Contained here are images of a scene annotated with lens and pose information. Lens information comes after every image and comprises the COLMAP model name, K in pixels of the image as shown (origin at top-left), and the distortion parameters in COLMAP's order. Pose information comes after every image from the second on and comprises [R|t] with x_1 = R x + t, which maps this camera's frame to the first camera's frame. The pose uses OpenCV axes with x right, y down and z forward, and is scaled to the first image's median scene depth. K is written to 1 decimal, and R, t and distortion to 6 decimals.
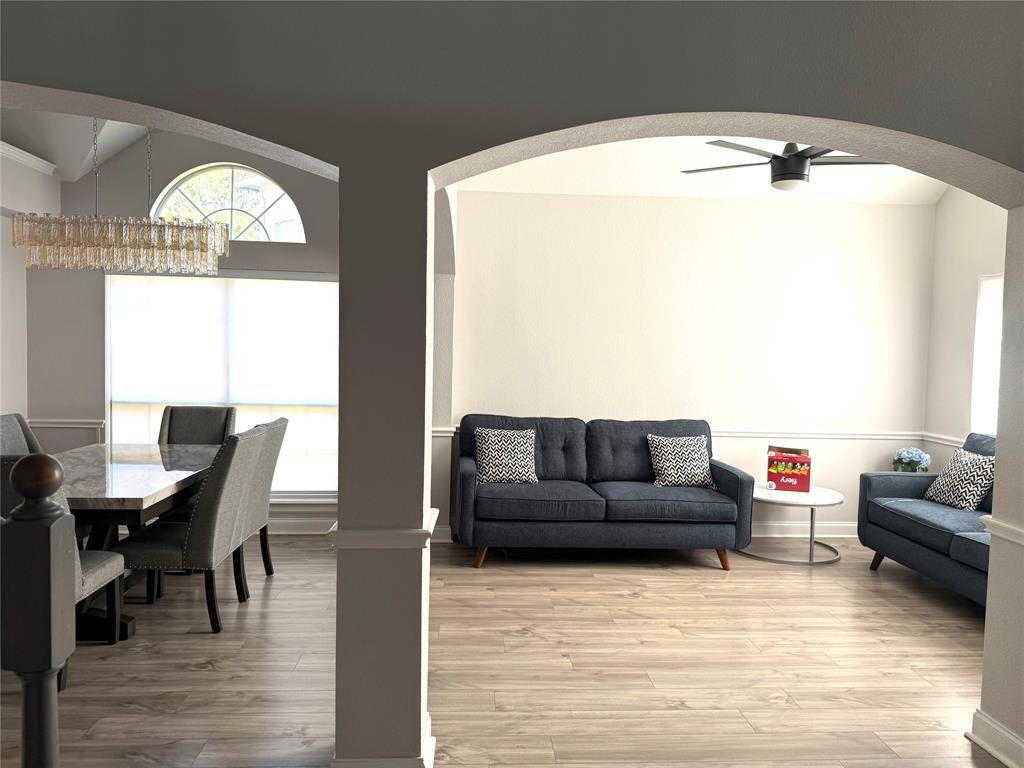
lens RADIAL K [[713.1, 0, 508.2], [0, 713.1, 383.5], [0, 0, 1]] dist [0.013365, -0.013380]
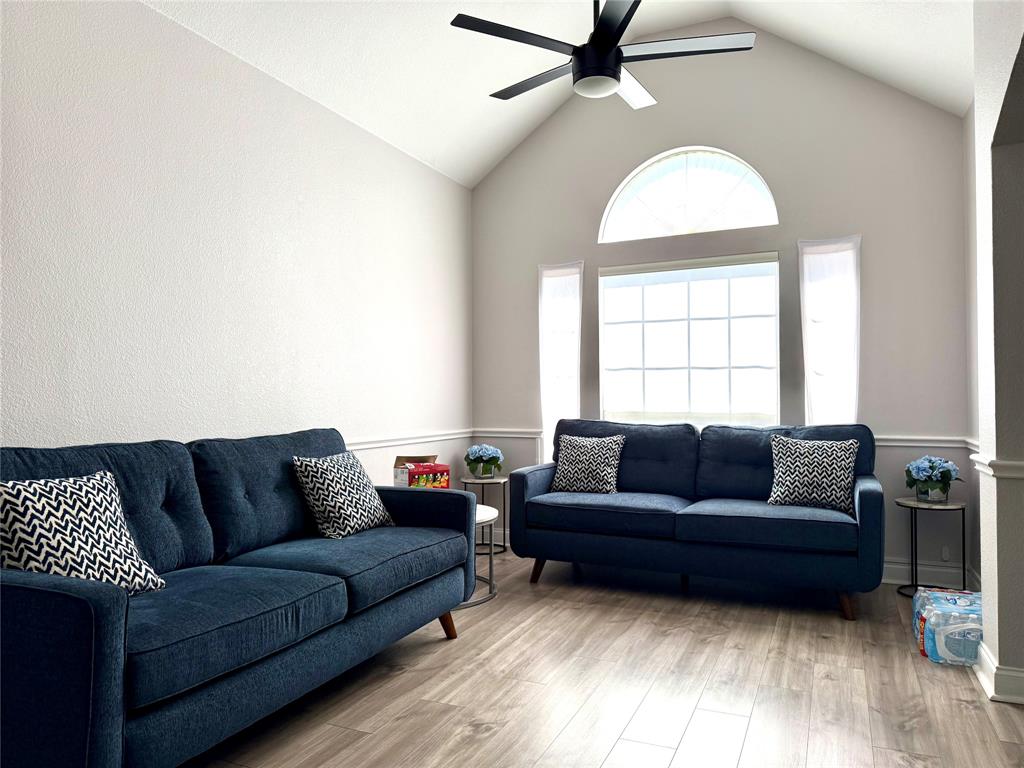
lens RADIAL K [[713.1, 0, 510.8], [0, 713.1, 381.9], [0, 0, 1]] dist [0.013365, -0.013380]
pose [[0.472256, -0.009173, 0.881414, -0.275429], [0.055213, 0.998290, -0.019194, 0.035135], [-0.879730, 0.057730, 0.471955, 0.641030]]
